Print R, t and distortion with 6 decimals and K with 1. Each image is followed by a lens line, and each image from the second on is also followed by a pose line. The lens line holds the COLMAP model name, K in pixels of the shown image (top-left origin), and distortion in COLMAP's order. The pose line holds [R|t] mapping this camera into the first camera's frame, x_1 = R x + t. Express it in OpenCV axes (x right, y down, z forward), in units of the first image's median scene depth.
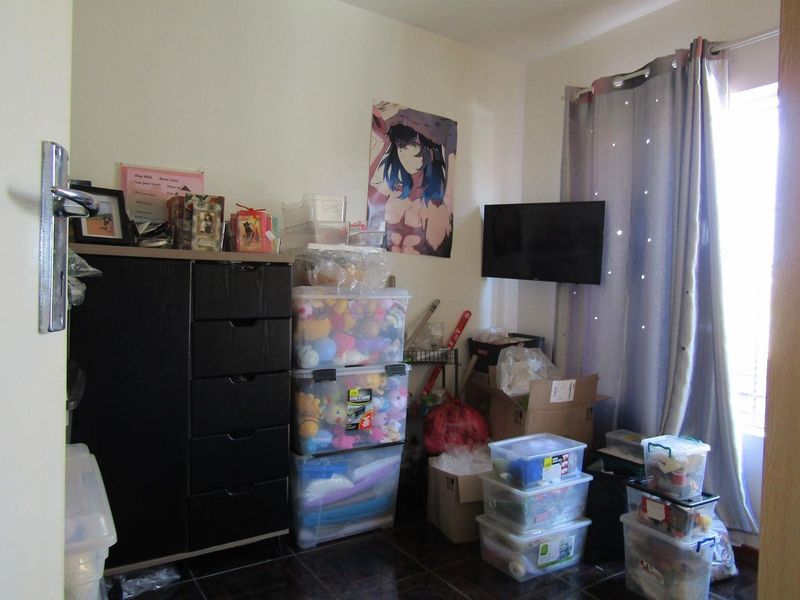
lens RADIAL K [[567.7, 0, 400.6], [0, 567.7, 301.2], [0, 0, 1]] dist [-0.010262, 0.005237]
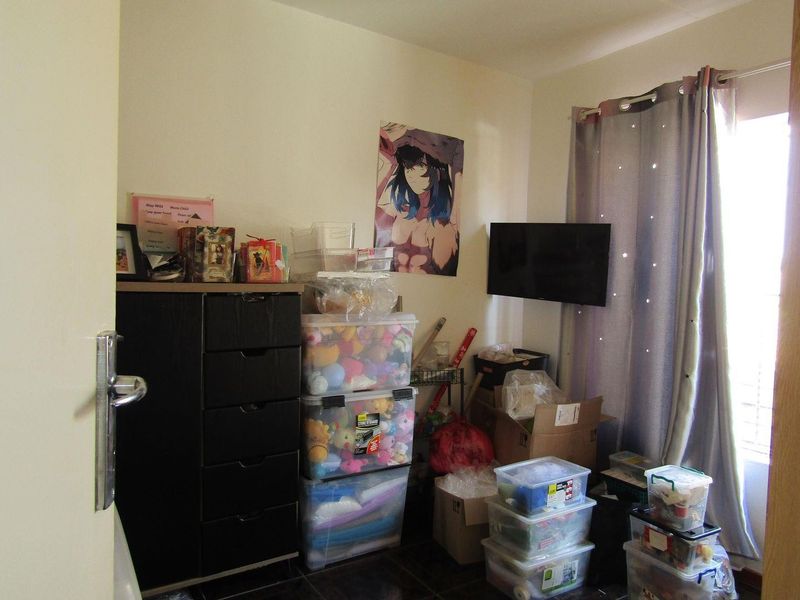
lens RADIAL K [[567.7, 0, 400.6], [0, 567.7, 301.2], [0, 0, 1]] dist [-0.010262, 0.005237]
pose [[0.999987, 0.002944, -0.004141, -0.009642], [-0.002867, 0.999825, 0.018512, -0.067419], [0.004195, -0.018500, 0.999820, -0.012767]]
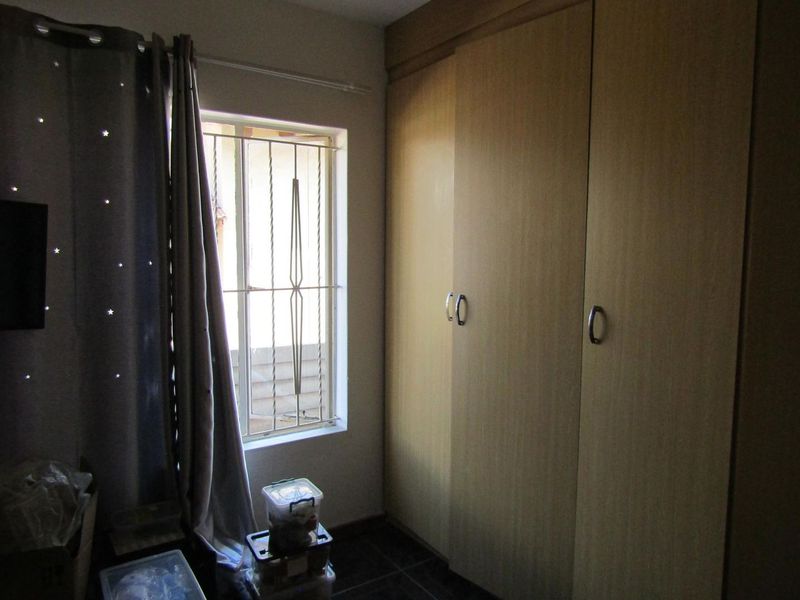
lens RADIAL K [[567.7, 0, 400.6], [0, 567.7, 301.2], [0, 0, 1]] dist [-0.010262, 0.005237]
pose [[-0.017419, -0.117725, 0.992893, -0.386846], [0.021978, 0.992759, 0.118095, -0.158306], [-0.999607, 0.023879, -0.014705, 0.699891]]
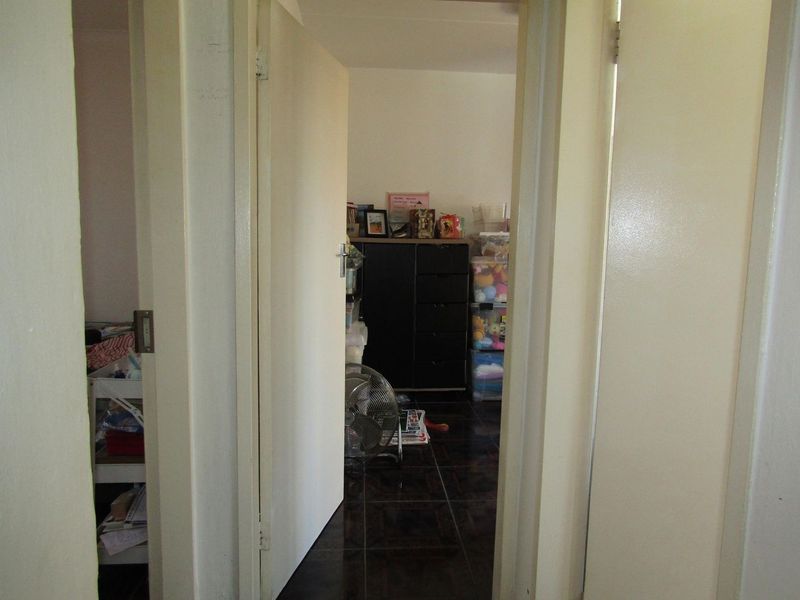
lens RADIAL K [[567.7, 0, 400.6], [0, 567.7, 301.2], [0, 0, 1]] dist [-0.010262, 0.005237]
pose [[0.872361, 0.049802, -0.486319, 0.488049], [-0.008237, 0.996154, 0.087237, -0.039247], [0.488793, -0.072096, 0.869415, -0.671937]]
